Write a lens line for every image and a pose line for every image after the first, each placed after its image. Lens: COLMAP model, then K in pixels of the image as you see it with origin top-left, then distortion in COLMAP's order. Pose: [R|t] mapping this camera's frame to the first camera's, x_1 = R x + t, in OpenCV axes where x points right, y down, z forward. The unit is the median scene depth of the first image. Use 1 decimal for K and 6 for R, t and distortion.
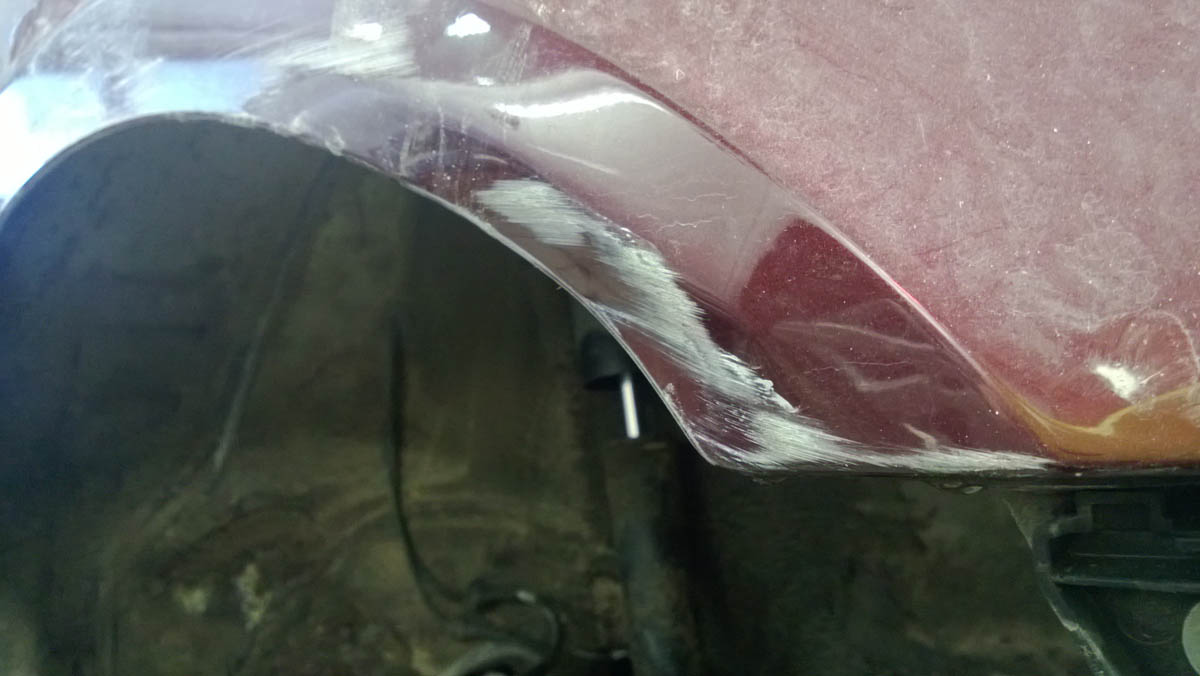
lens RADIAL K [[915.4, 0, 600.3], [0, 915.4, 350.2], [0, 0, 1]] dist [0.046101, -0.188881]
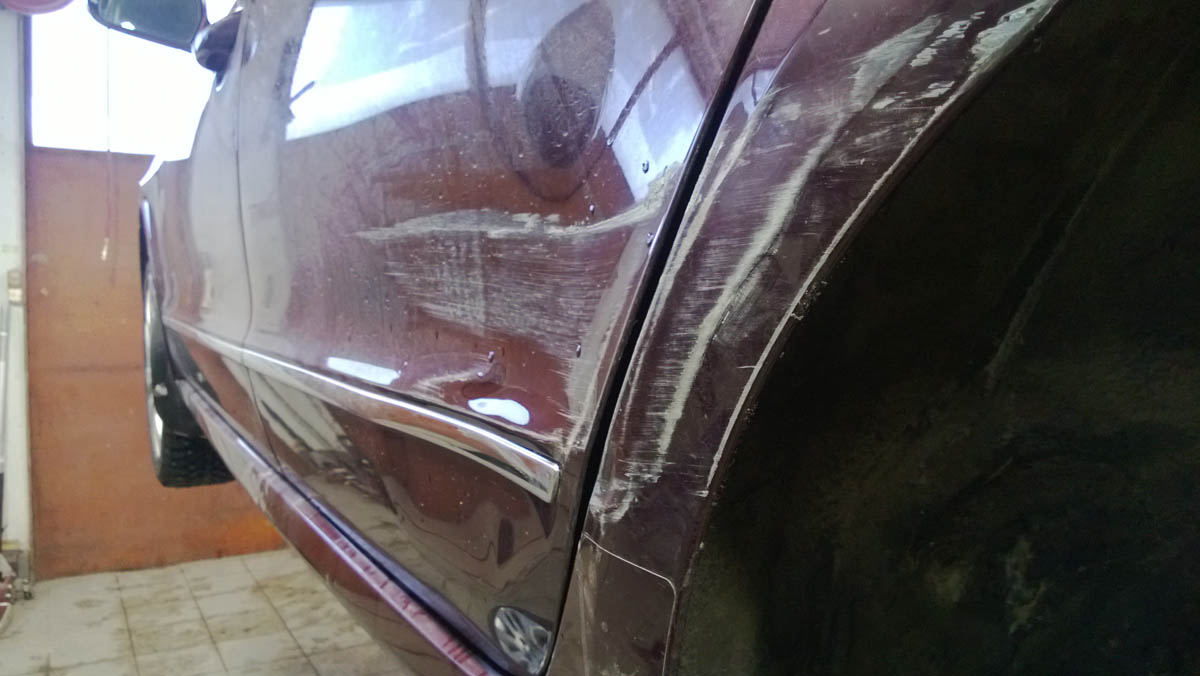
lens RADIAL K [[900.4, 0, 610.7], [0, 900.4, 337.7], [0, 0, 1]] dist [-0.000336, -0.039226]
pose [[0.950328, 0.051036, -0.307036, -0.489038], [-0.027922, 0.996467, 0.079211, 0.052381], [0.309994, -0.066704, 0.948396, 0.327249]]
